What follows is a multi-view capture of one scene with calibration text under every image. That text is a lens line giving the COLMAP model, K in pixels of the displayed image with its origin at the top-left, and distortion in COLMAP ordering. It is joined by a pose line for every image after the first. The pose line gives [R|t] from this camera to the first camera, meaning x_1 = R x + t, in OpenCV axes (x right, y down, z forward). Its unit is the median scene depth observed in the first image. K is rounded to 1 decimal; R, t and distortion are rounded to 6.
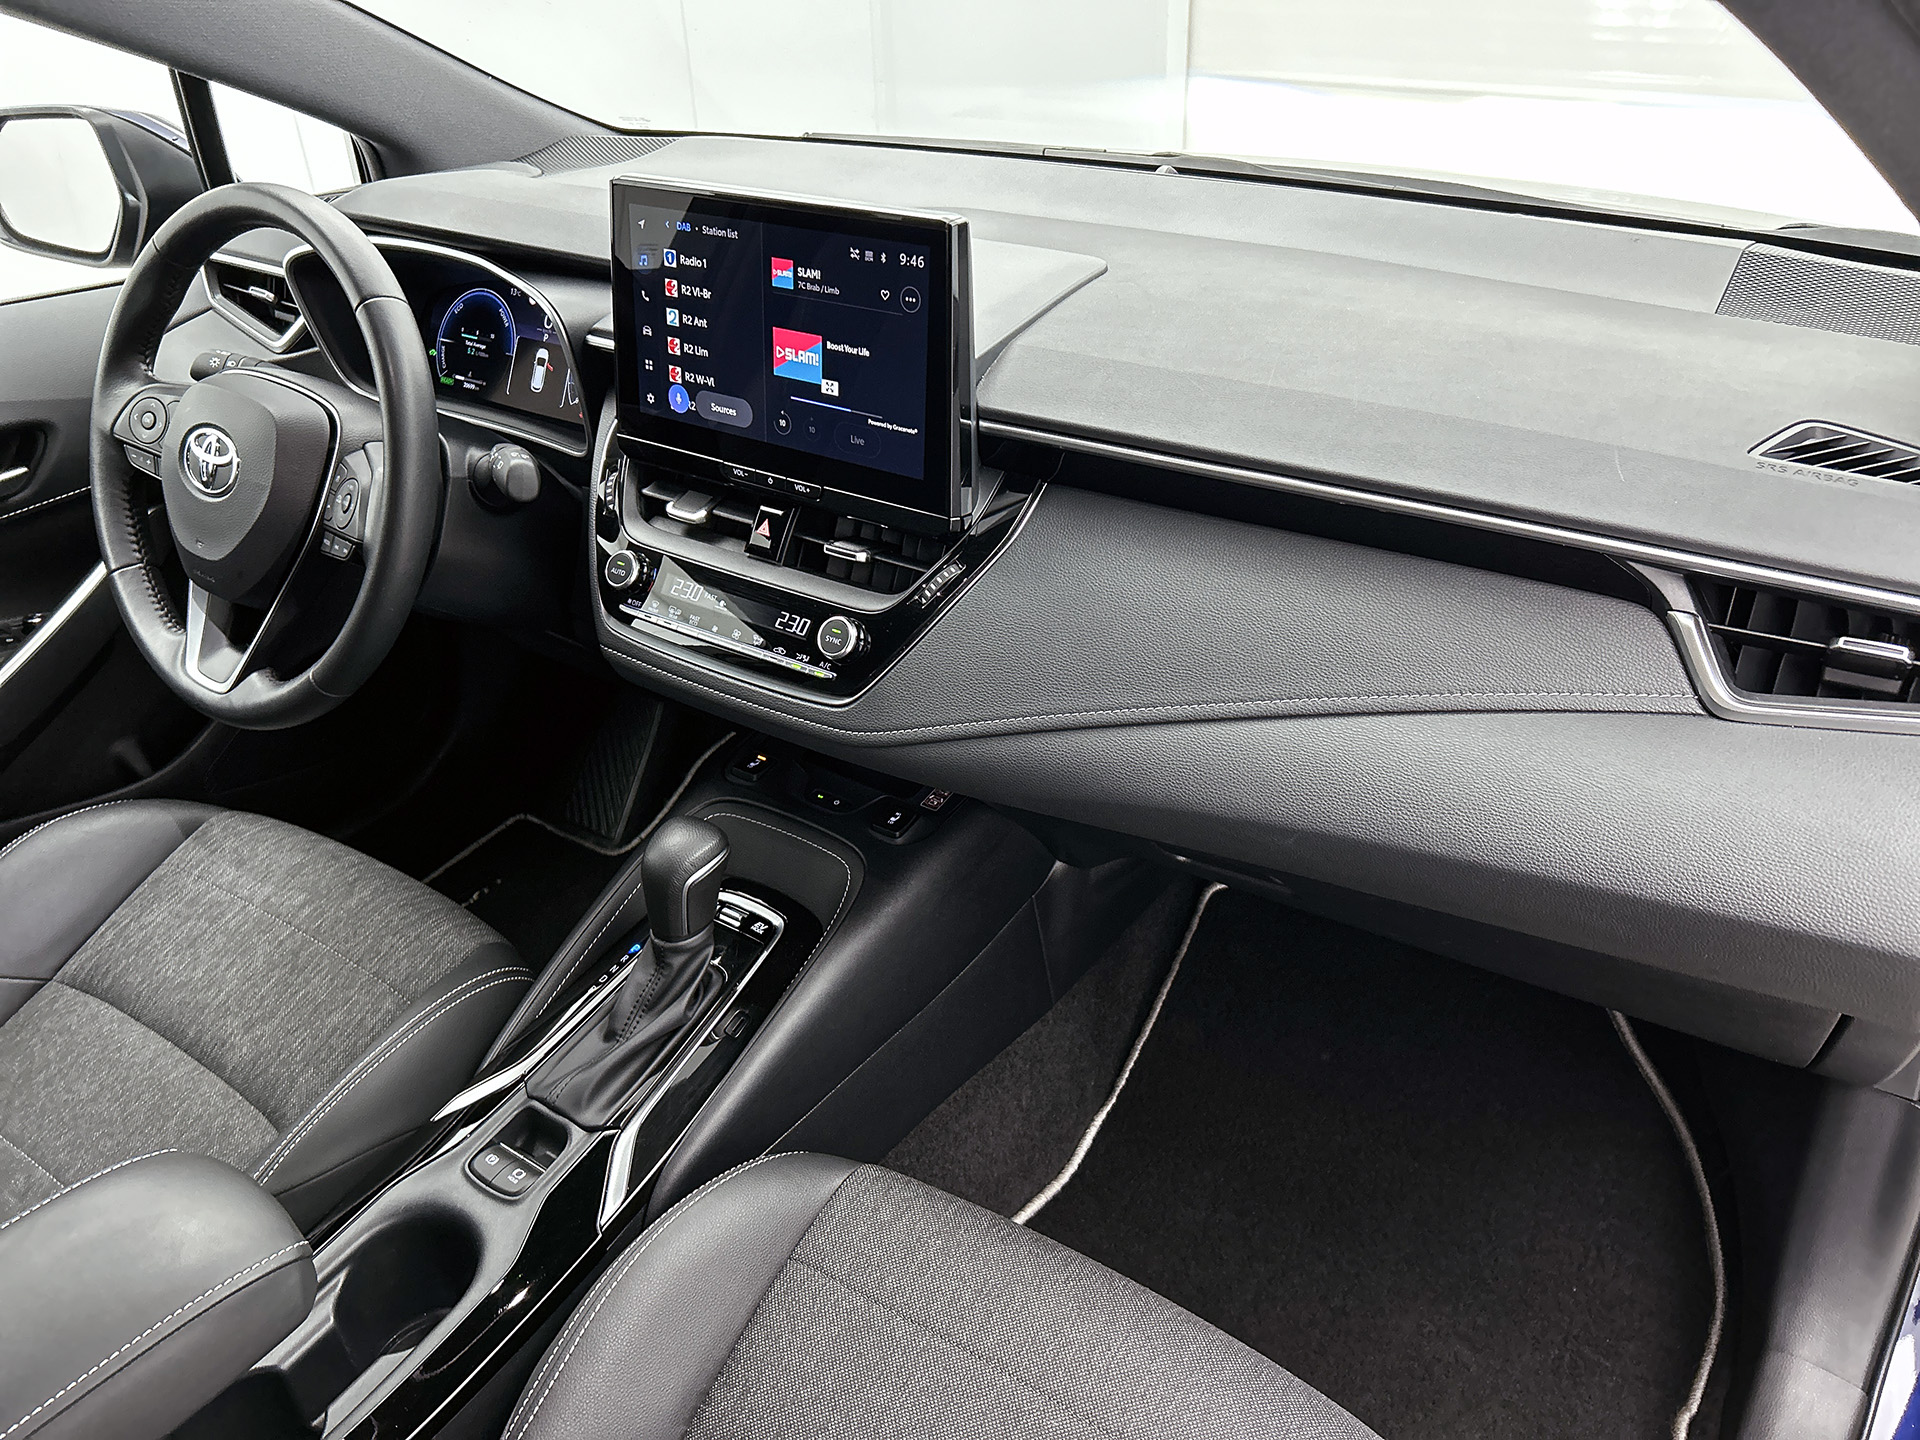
lens RADIAL K [[1440.8, 0, 981.5], [0, 1440.8, 724.9], [0, 0, 1]] dist [0.040861, -0.055899]
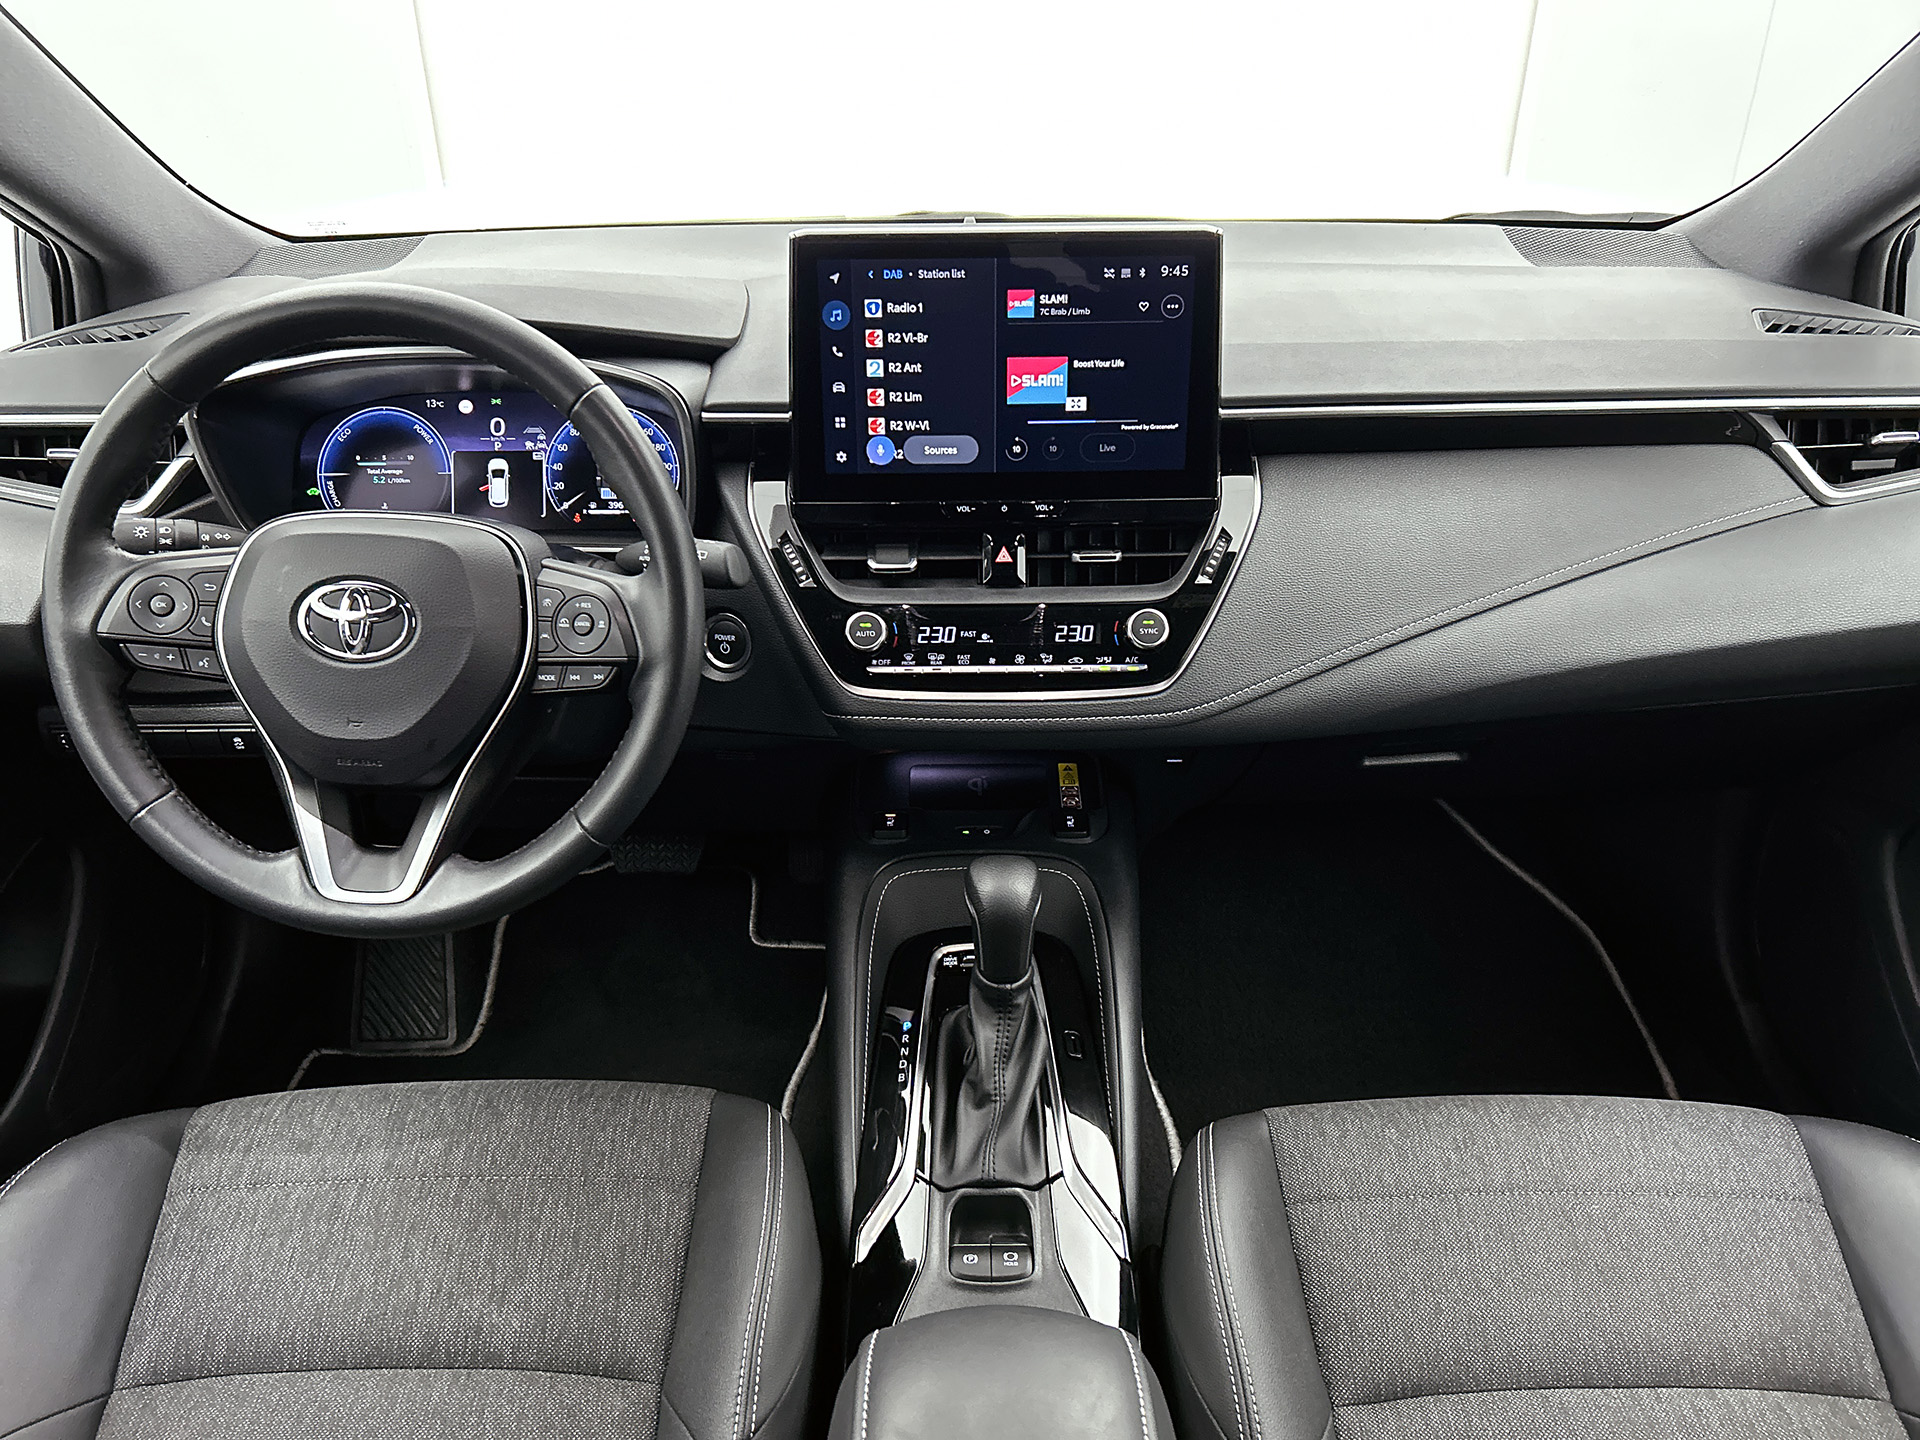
lens RADIAL K [[1440.8, 0, 940.9], [0, 1440.8, 720.7], [0, 0, 1]] dist [0.040861, -0.055899]
pose [[0.829070, -0.247796, 0.501239, -0.749670], [0.283257, 0.959028, 0.005593, -0.043763], [-0.482088, 0.137343, 0.865291, 0.159316]]
